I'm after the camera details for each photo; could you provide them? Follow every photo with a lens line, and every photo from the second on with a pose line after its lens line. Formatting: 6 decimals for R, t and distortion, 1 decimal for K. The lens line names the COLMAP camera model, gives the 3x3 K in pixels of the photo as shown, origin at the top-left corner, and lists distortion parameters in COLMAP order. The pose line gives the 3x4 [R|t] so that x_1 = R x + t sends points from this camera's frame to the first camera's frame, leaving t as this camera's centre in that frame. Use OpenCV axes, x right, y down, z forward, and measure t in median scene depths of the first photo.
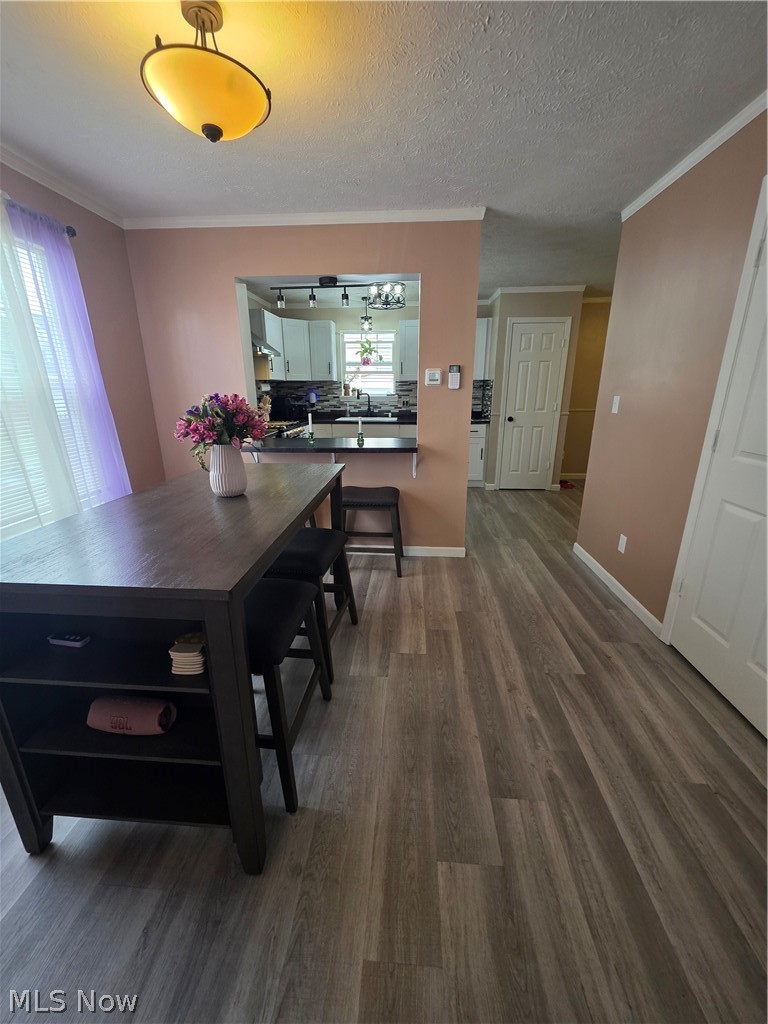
lens RADIAL K [[408.1, 0, 381.4], [0, 408.1, 512.8], [0, 0, 1]] dist [-0.000522, 0.000159]
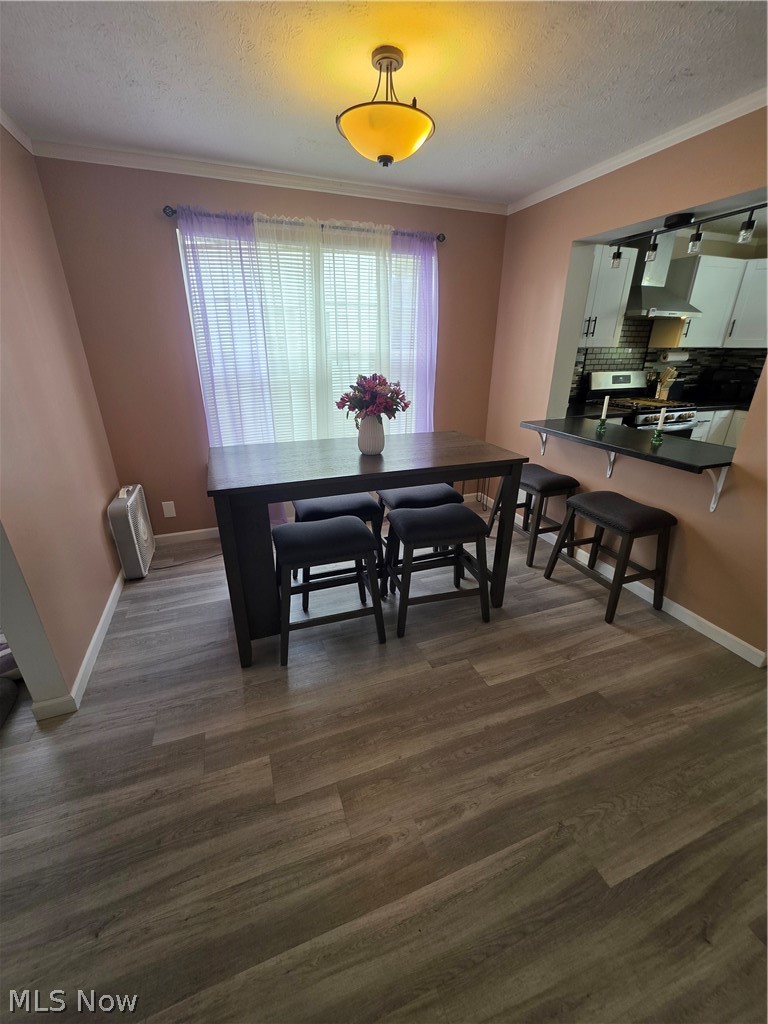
lens RADIAL K [[408.1, 0, 381.4], [0, 408.1, 512.8], [0, 0, 1]] dist [-0.000522, 0.000159]
pose [[0.420806, 0.353411, -0.835478, 0.848361], [-0.272447, 0.927709, 0.255201, -0.223395], [0.865271, 0.120234, 0.486672, 0.449812]]
